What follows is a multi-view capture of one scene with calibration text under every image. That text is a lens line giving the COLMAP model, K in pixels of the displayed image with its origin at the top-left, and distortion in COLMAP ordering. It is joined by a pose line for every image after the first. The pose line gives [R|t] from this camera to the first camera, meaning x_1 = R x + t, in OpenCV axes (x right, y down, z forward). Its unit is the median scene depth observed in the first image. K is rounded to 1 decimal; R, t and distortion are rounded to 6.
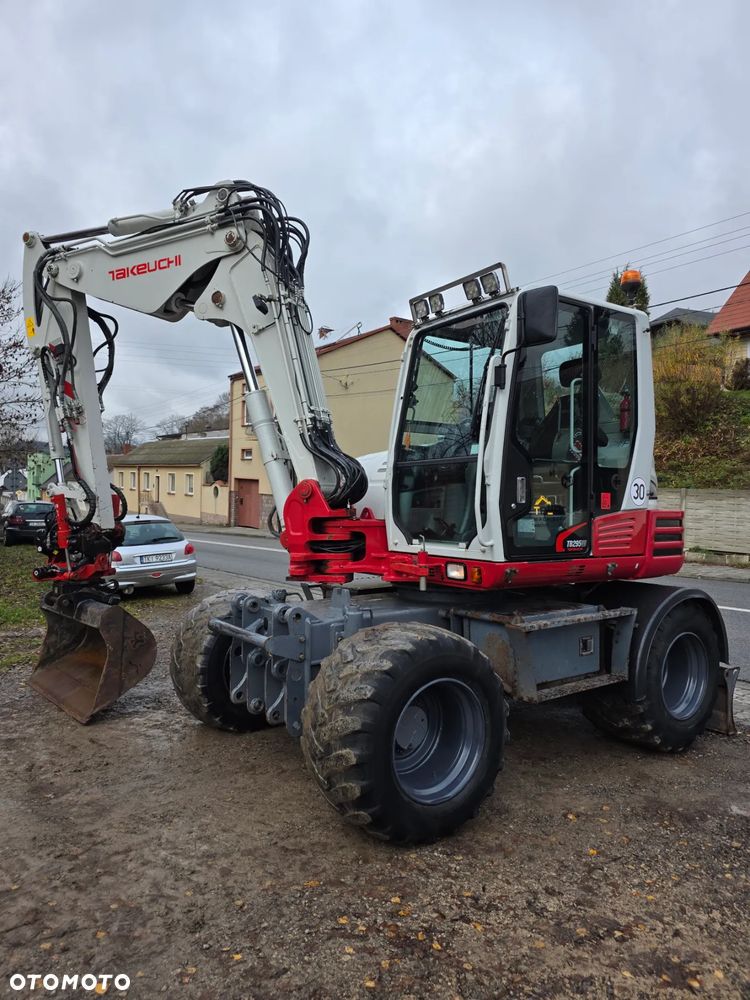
lens RADIAL K [[657.5, 0, 359.1], [0, 657.5, 502.8], [0, 0, 1]] dist [0.074760, -0.065500]
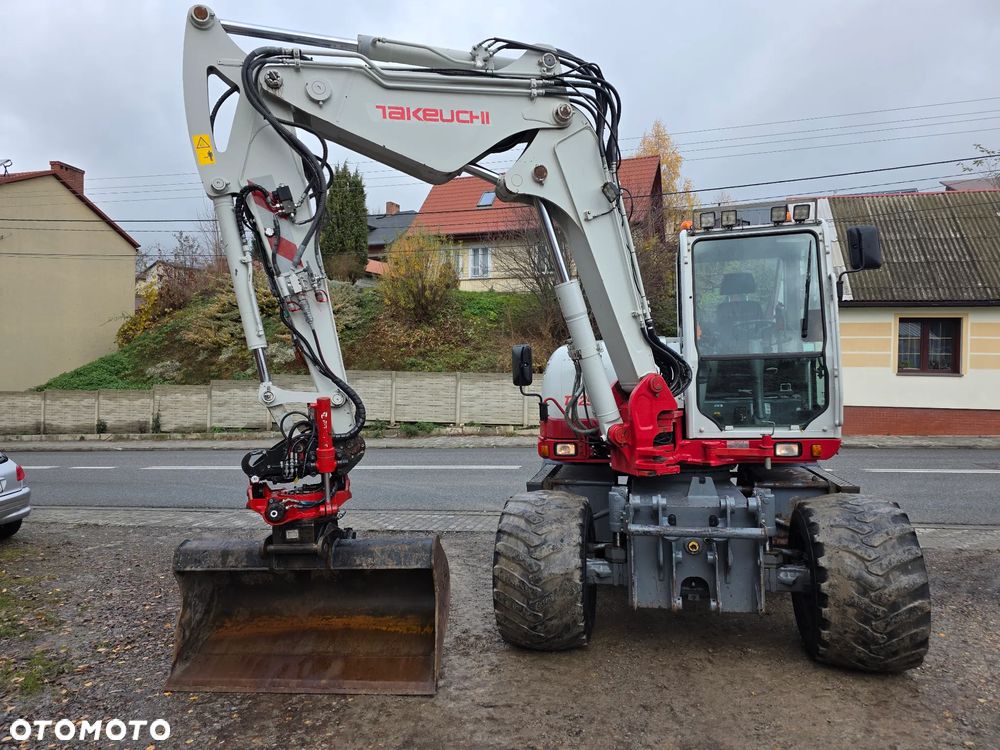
lens RADIAL K [[662.7, 0, 494.3], [0, 662.7, 383.5], [0, 0, 1]] dist [0.076730, -0.073813]
pose [[0.745562, -0.025301, 0.665956, -0.814813], [0.028017, 0.999586, 0.006610, -0.029336], [-0.665847, 0.013730, 0.745962, 0.348448]]
